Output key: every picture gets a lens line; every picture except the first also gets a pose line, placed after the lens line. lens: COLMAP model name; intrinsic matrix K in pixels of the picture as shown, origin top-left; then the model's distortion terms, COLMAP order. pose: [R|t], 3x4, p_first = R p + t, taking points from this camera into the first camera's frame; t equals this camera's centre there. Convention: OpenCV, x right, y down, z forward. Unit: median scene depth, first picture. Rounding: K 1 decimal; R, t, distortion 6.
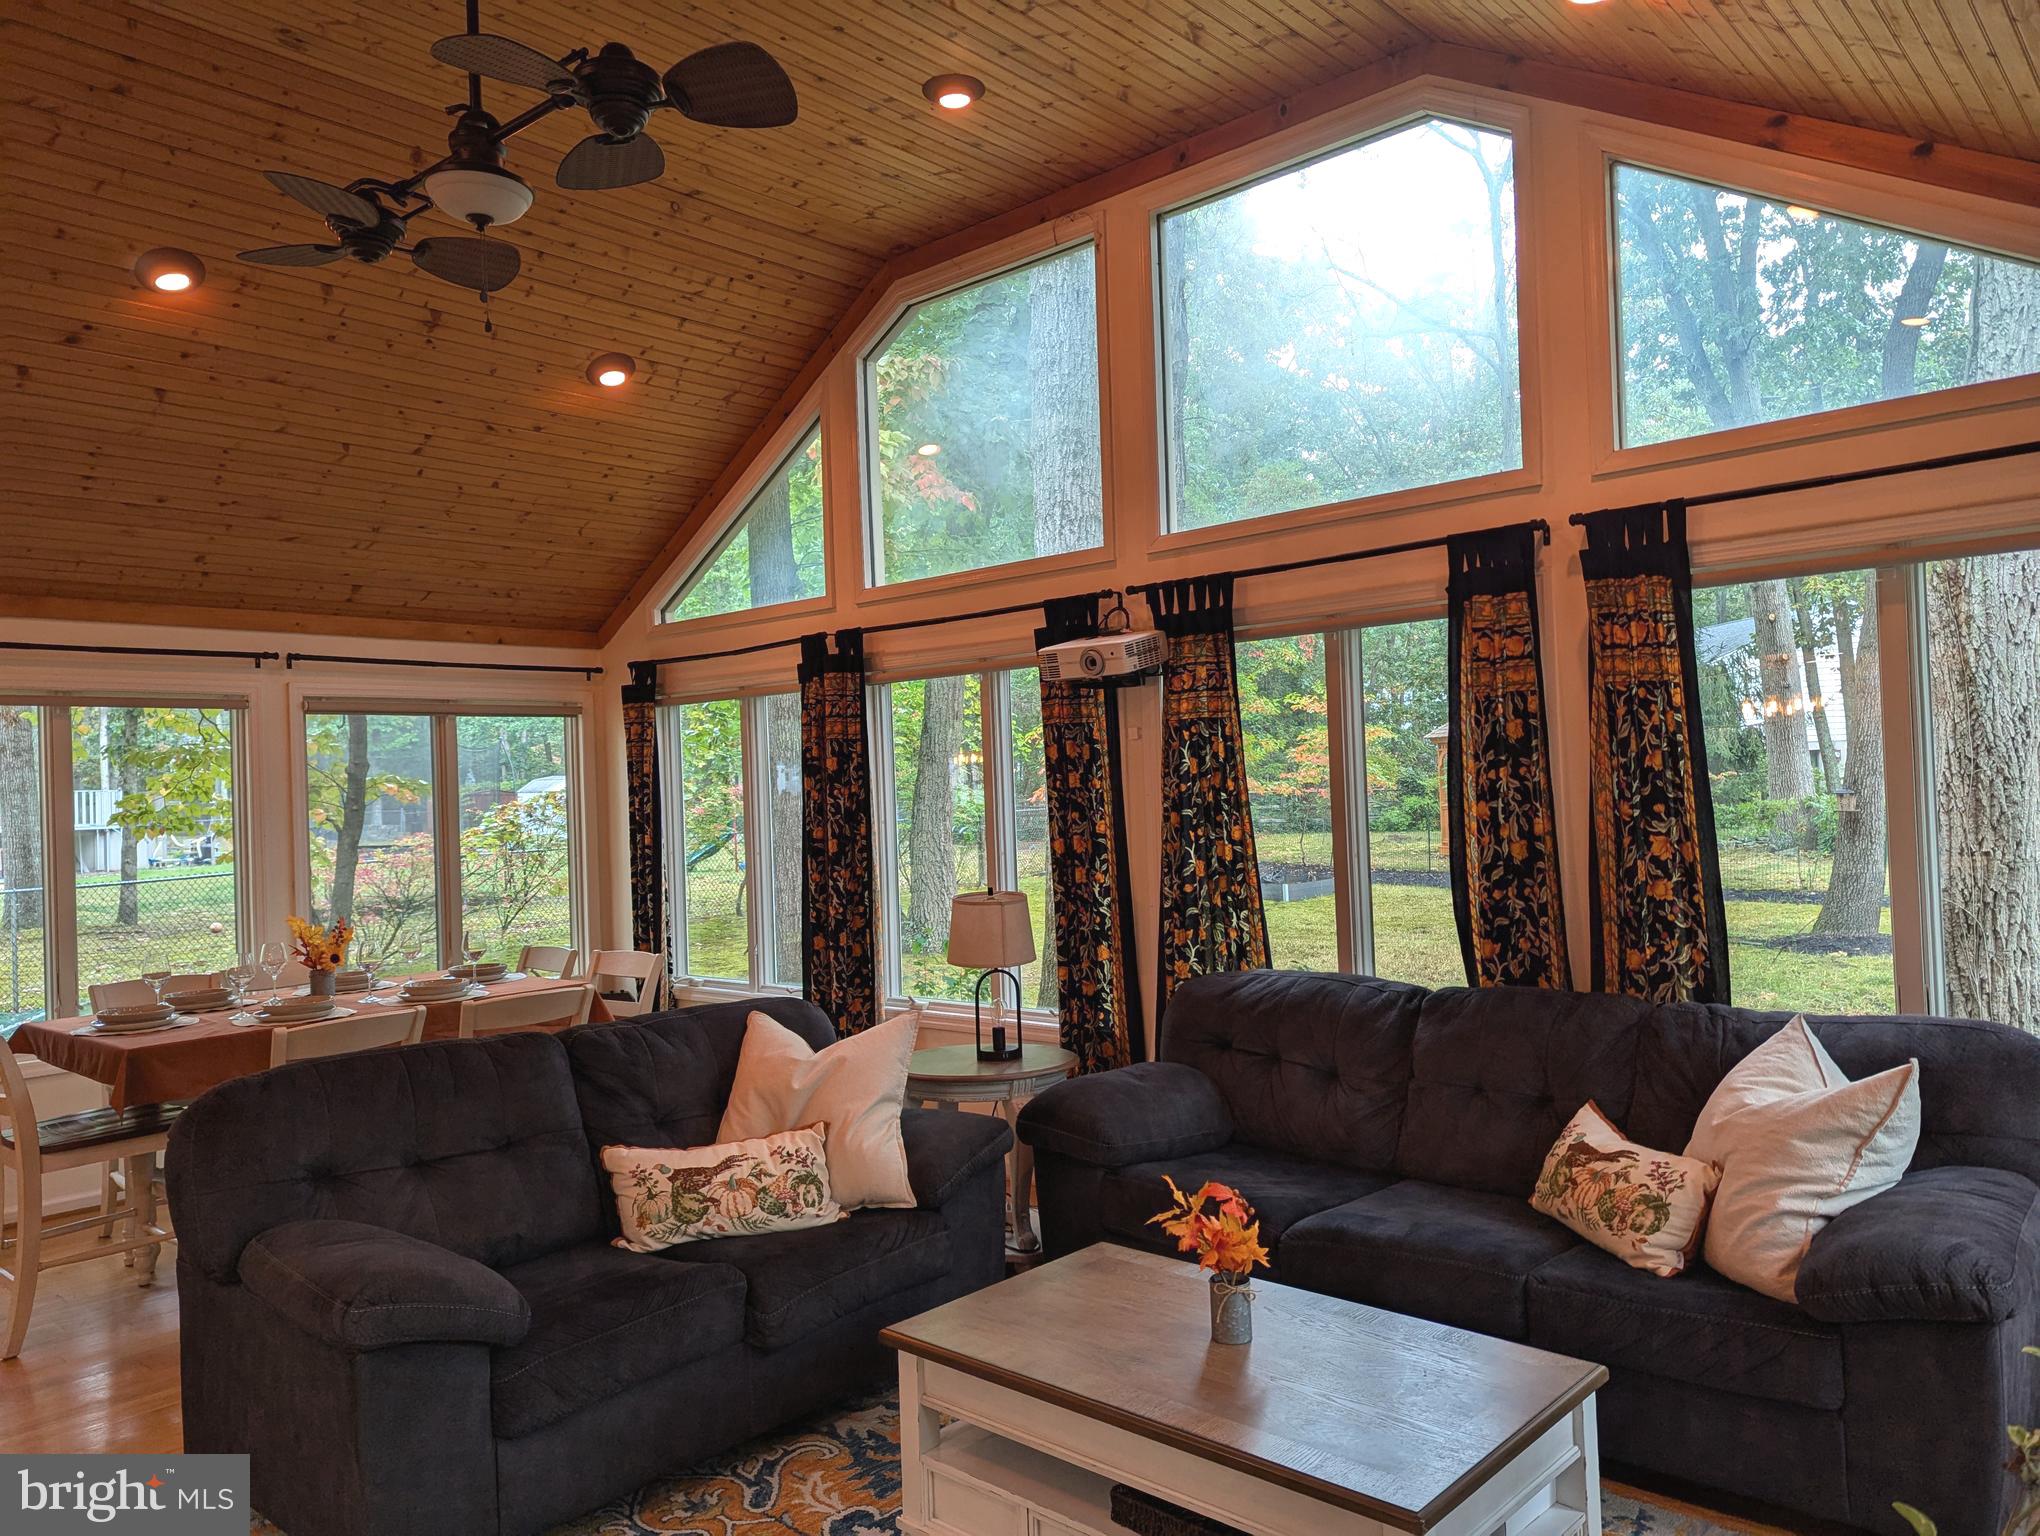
lens RADIAL K [[1432.0, 0, 1031.9], [0, 1432.0, 765.5], [0, 0, 1]] dist [0.086364, -0.080168]
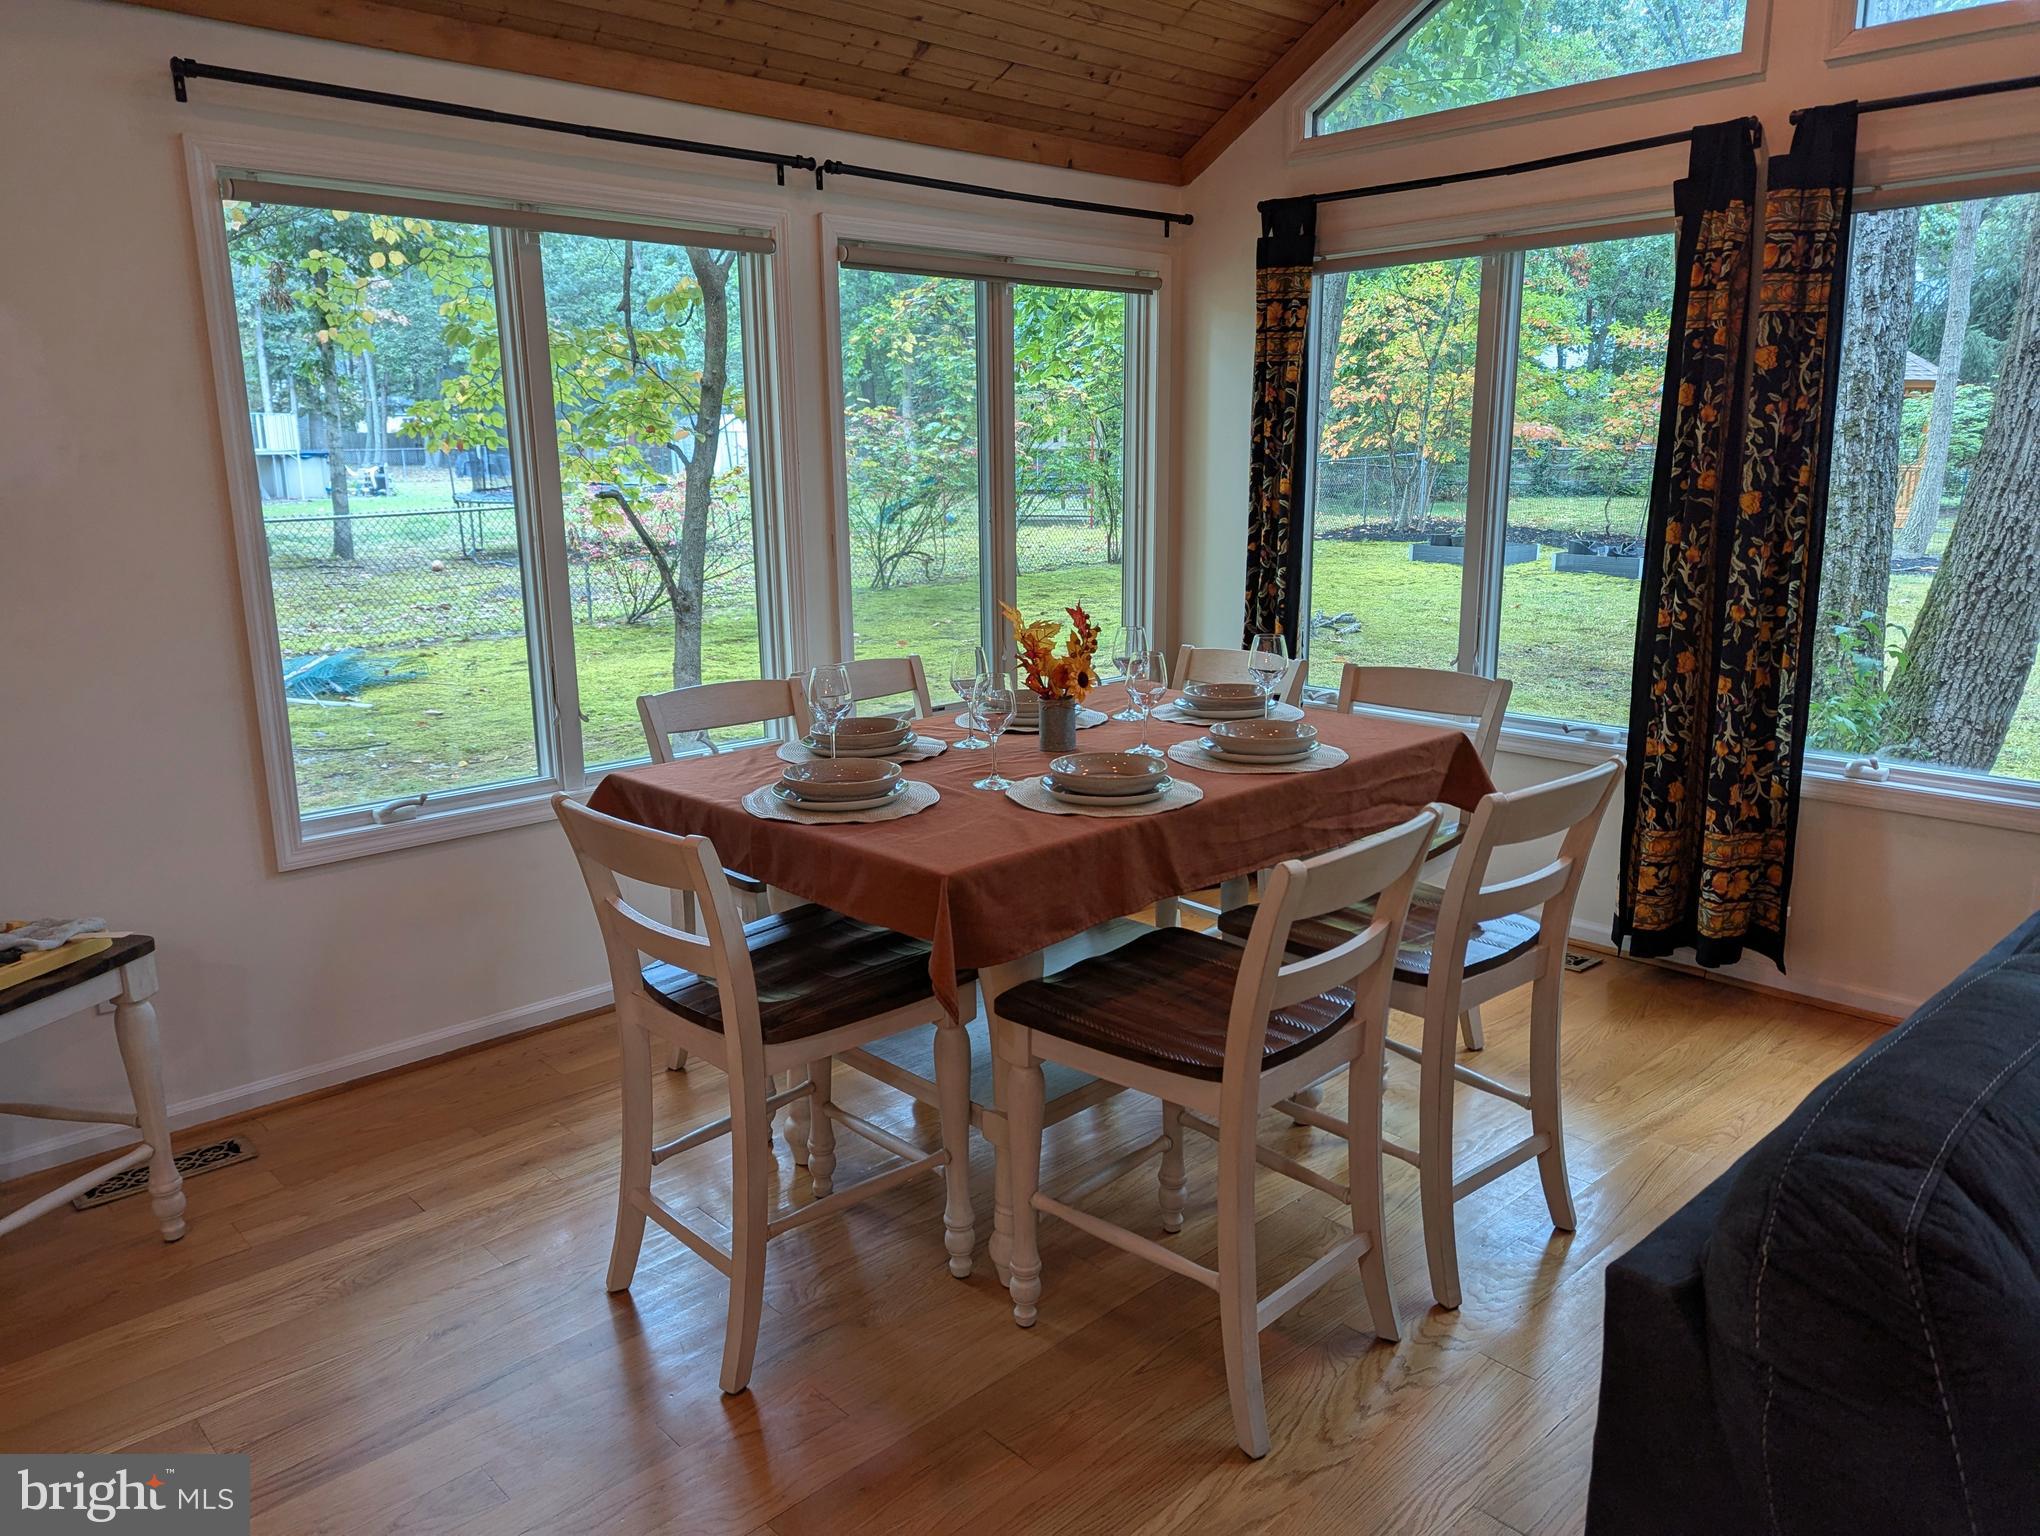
lens RADIAL K [[1432.0, 0, 1031.9], [0, 1432.0, 765.5], [0, 0, 1]] dist [0.086364, -0.080168]
pose [[0.996322, 0.041686, -0.074861, -0.348908], [-0.022917, 0.971490, 0.235970, 0.024049], [0.082563, -0.233386, 0.968873, 0.333769]]
